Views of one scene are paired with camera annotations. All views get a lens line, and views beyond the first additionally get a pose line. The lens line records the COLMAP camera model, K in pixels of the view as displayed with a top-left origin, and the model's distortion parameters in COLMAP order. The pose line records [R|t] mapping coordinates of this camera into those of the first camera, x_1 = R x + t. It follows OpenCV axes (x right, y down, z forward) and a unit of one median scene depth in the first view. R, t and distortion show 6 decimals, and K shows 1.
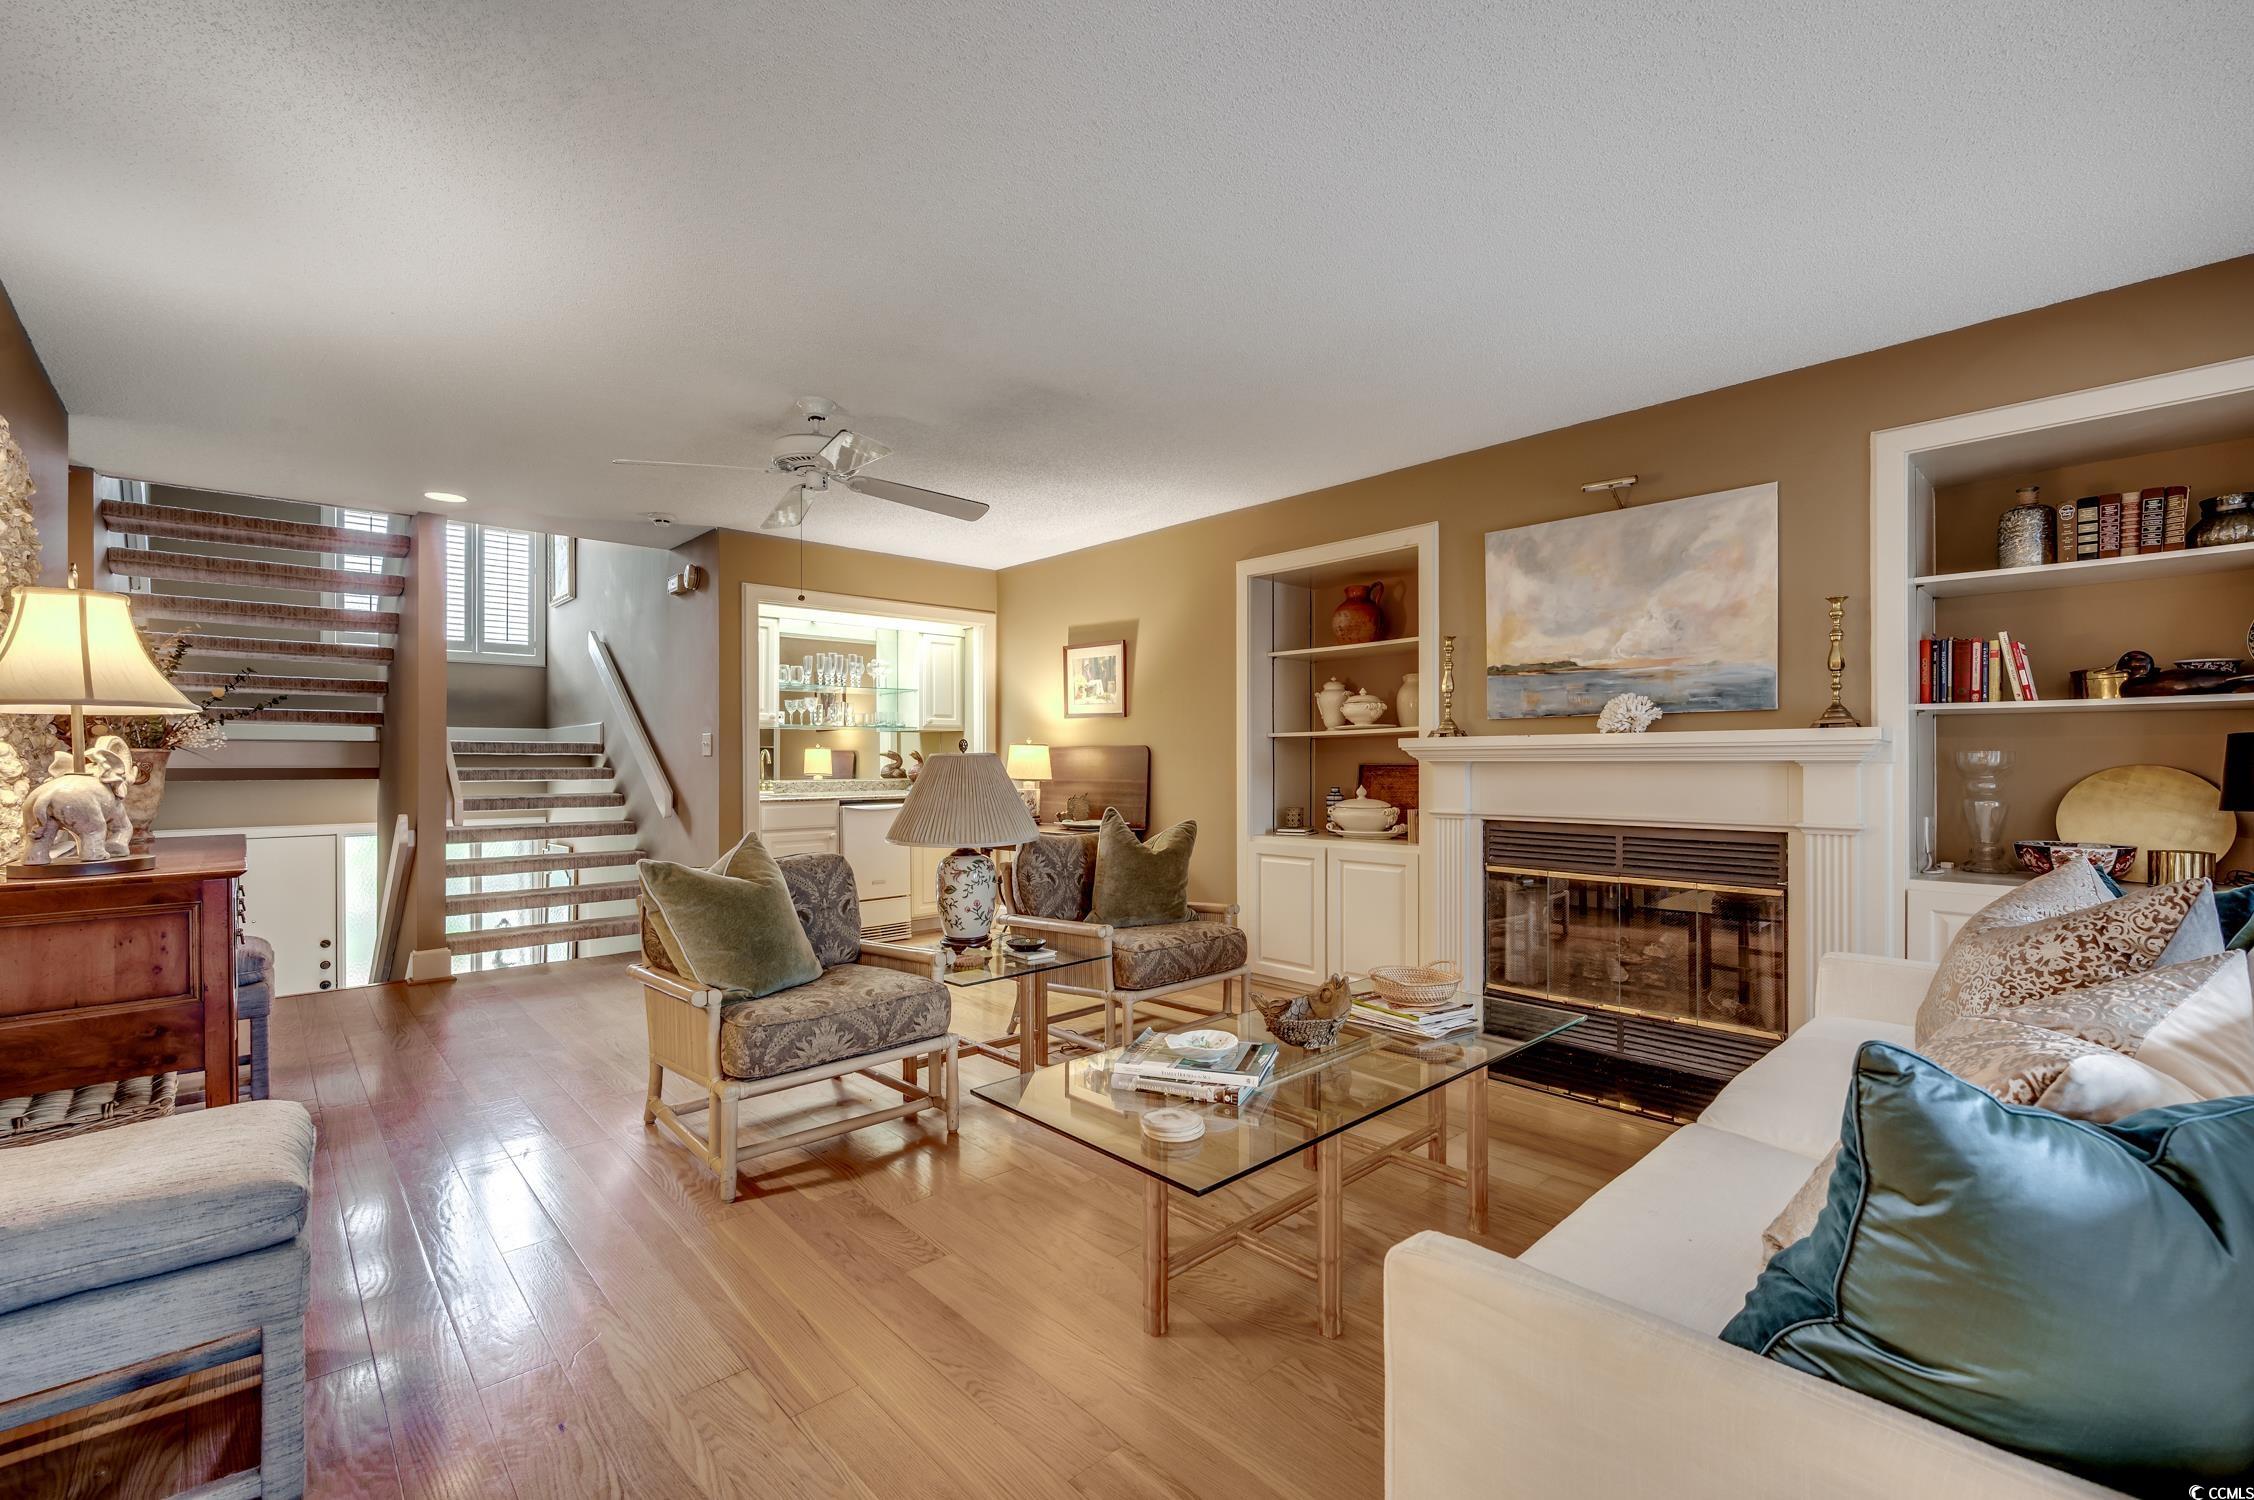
lens RADIAL K [[981.5, 0, 1136.4], [0, 981.5, 760.6], [0, 0, 1]] dist [-0.001274, -0.000572]
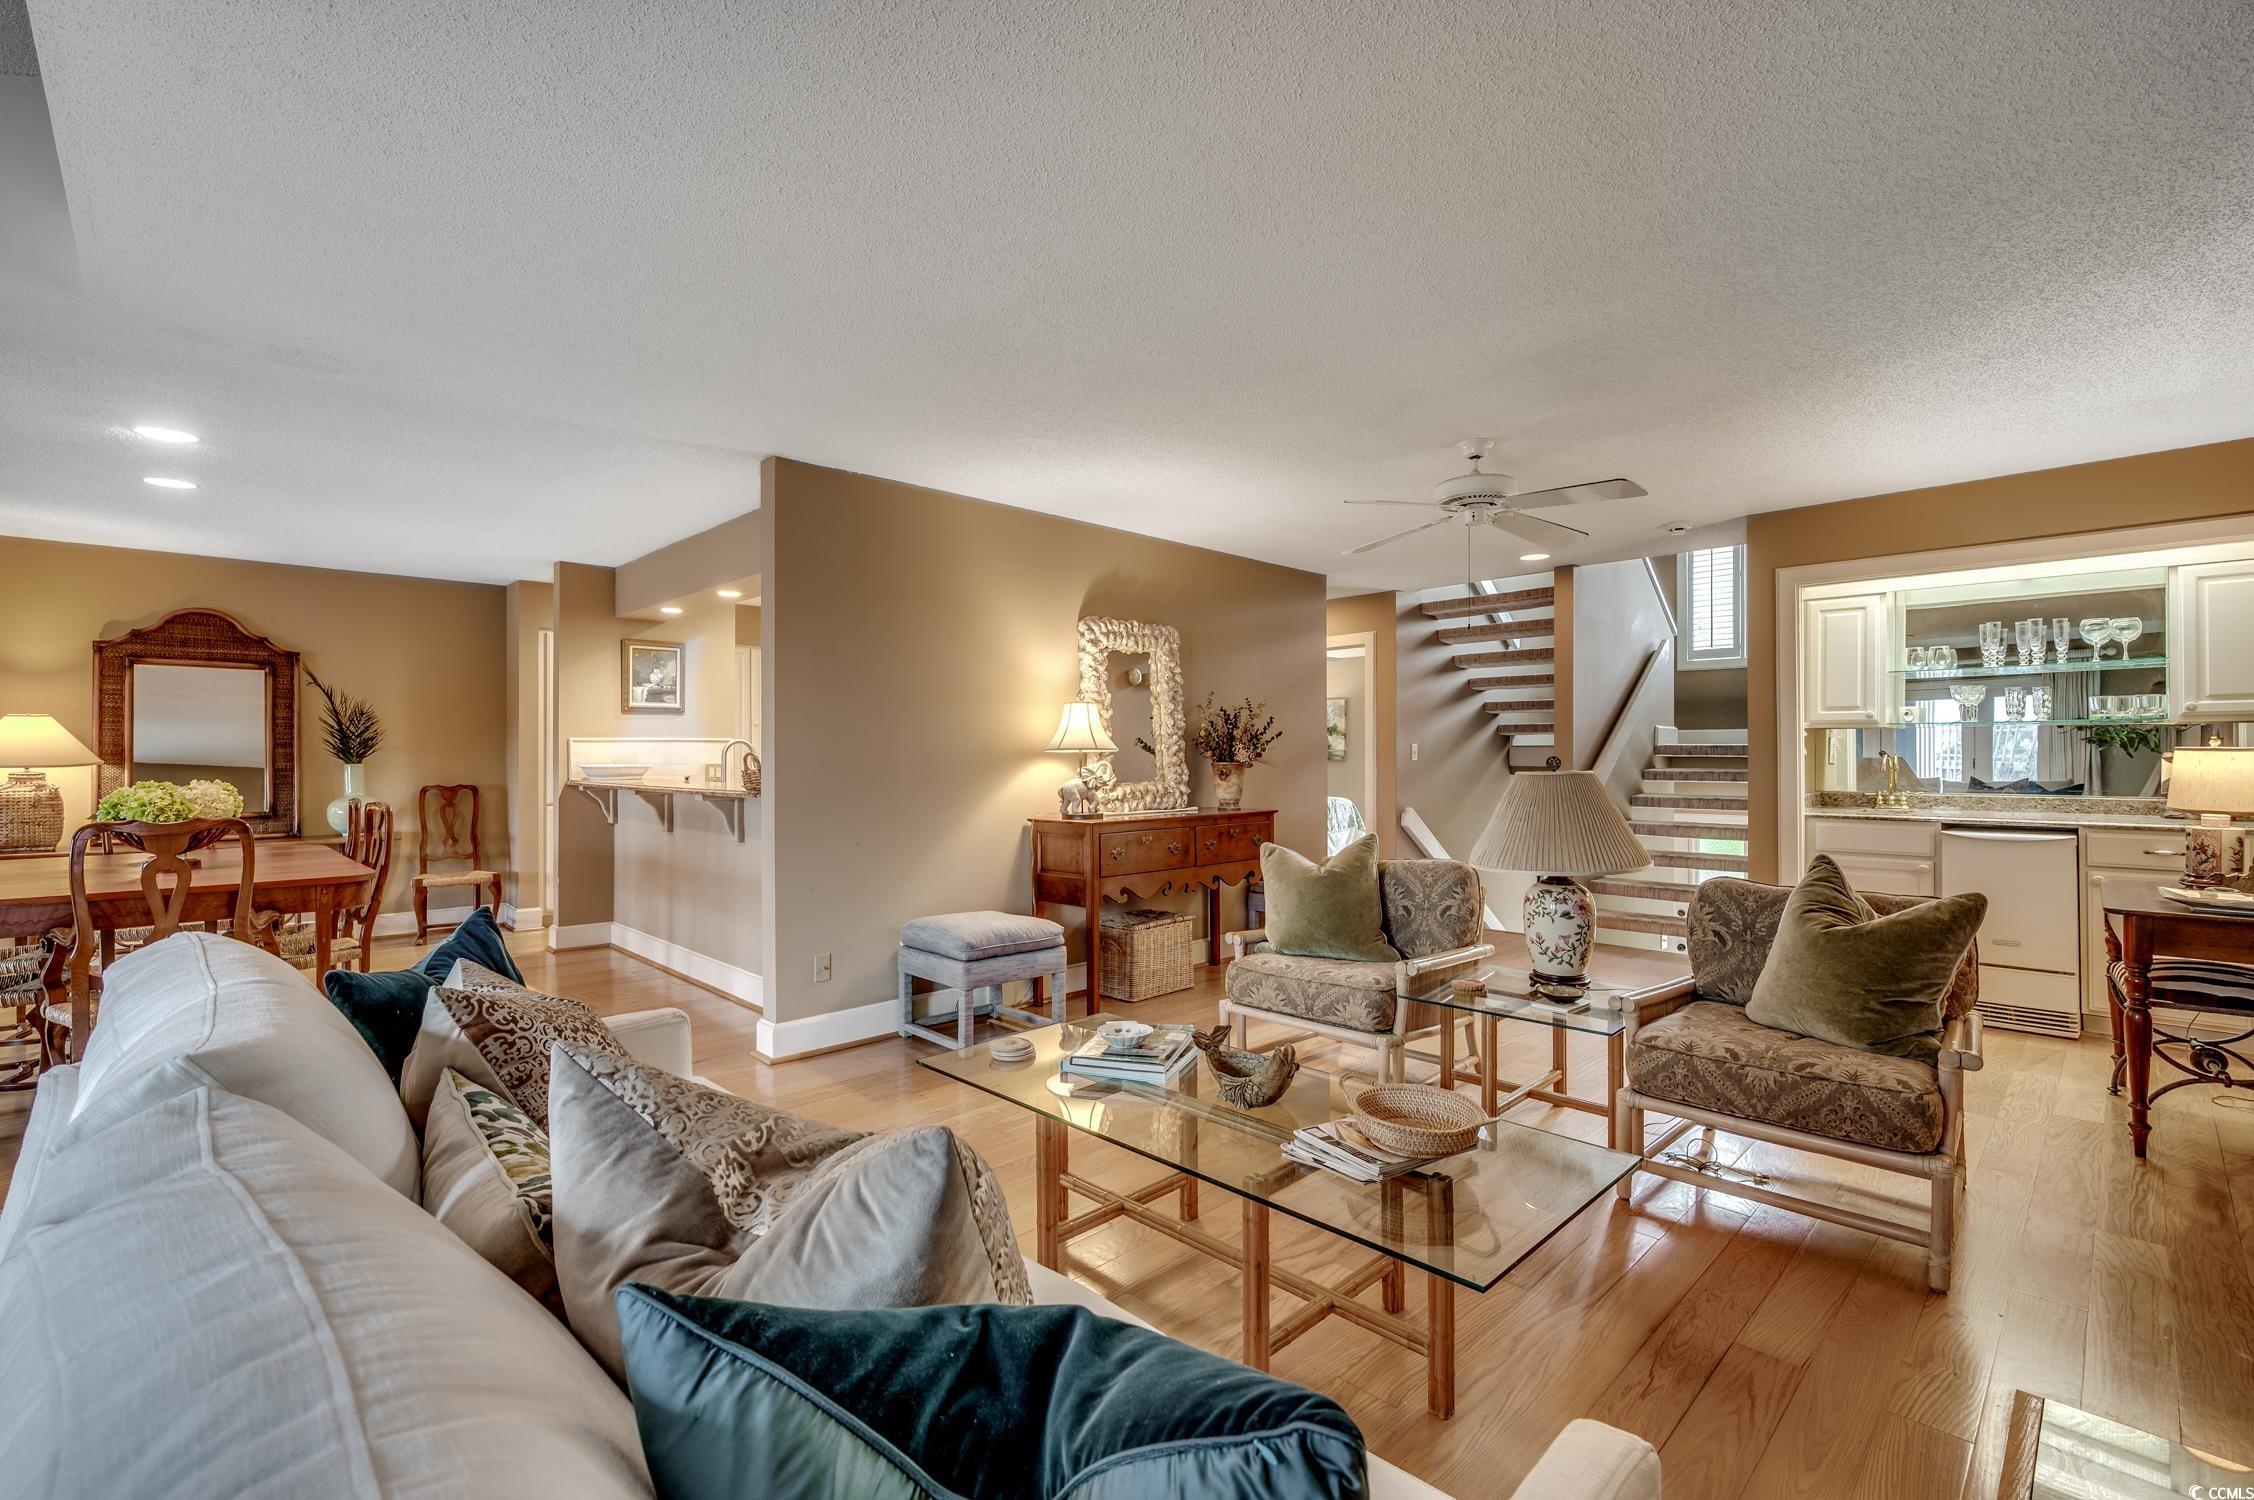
lens RADIAL K [[981.5, 0, 1120.6], [0, 981.5, 764.9], [0, 0, 1]] dist [-0.001274, -0.000572]
pose [[0.028345, 0.014341, -0.999495, 0.617880], [0.002930, 0.999892, 0.014430, -0.023791], [0.999594, -0.003338, 0.028300, 0.487681]]
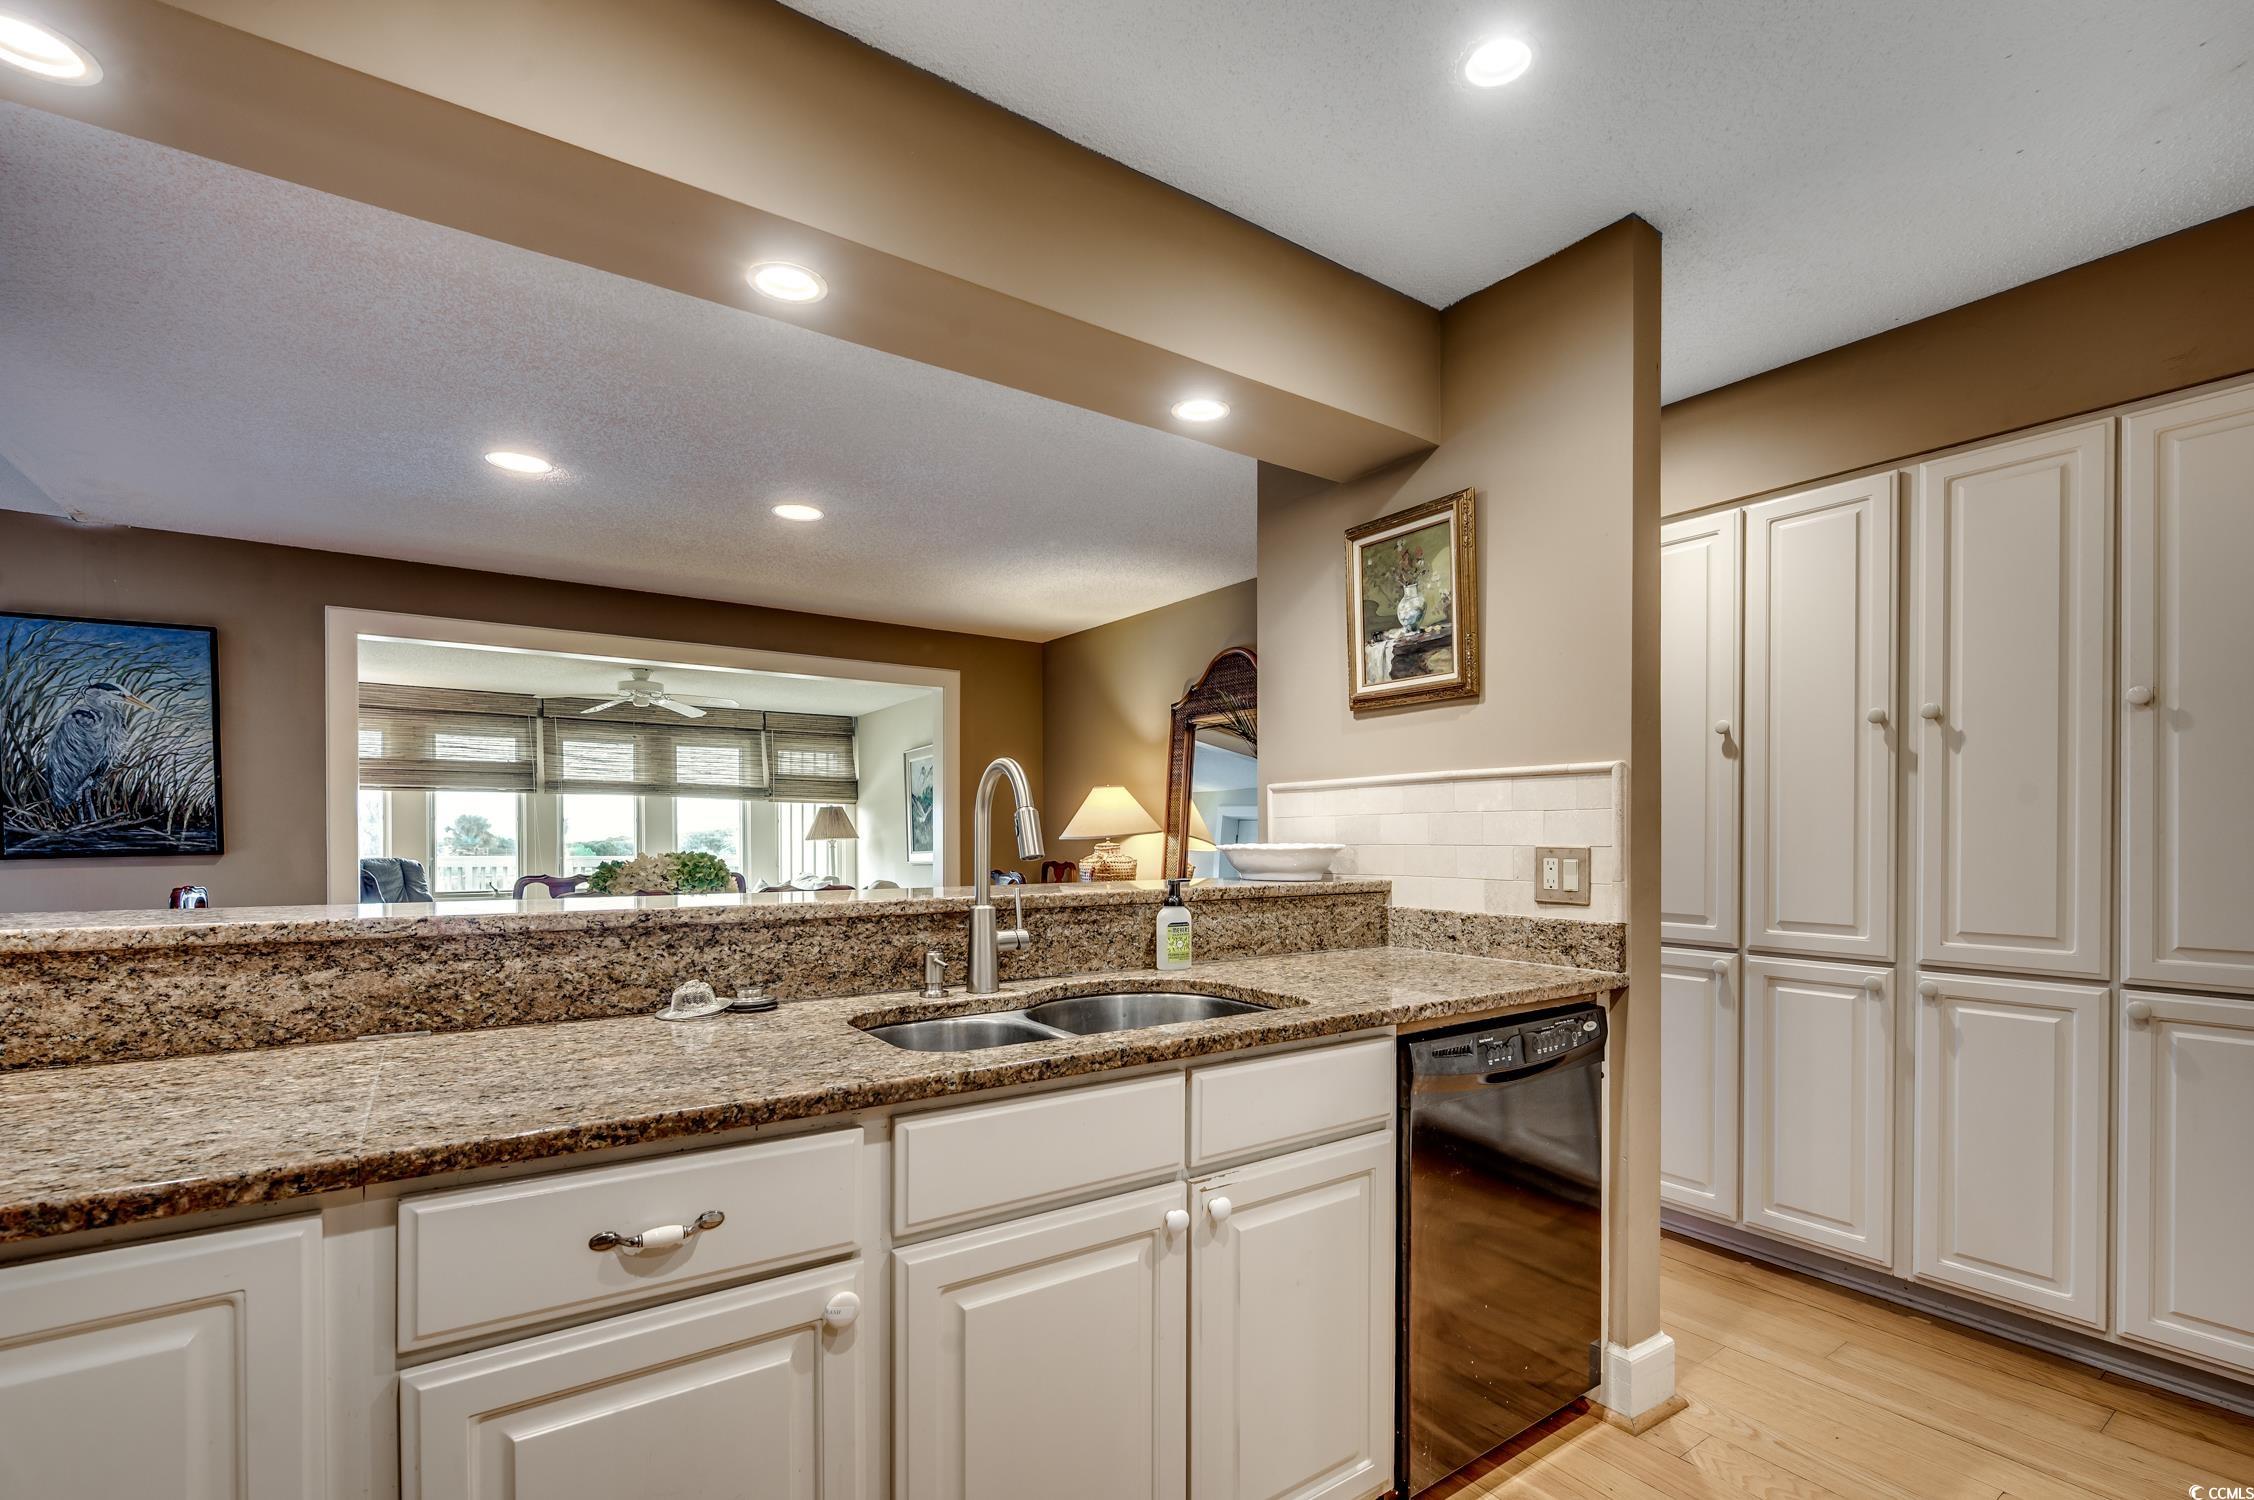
lens RADIAL K [[981.5, 0, 1130.4], [0, 981.5, 844.5], [0, 0, 1]] dist [-0.001274, -0.000572]
pose [[-0.993101, 0.001336, 0.117254, -0.860460], [0.002036, 0.999981, 0.005843, -0.008361], [-0.117244, 0.006041, -0.993085, 0.383837]]
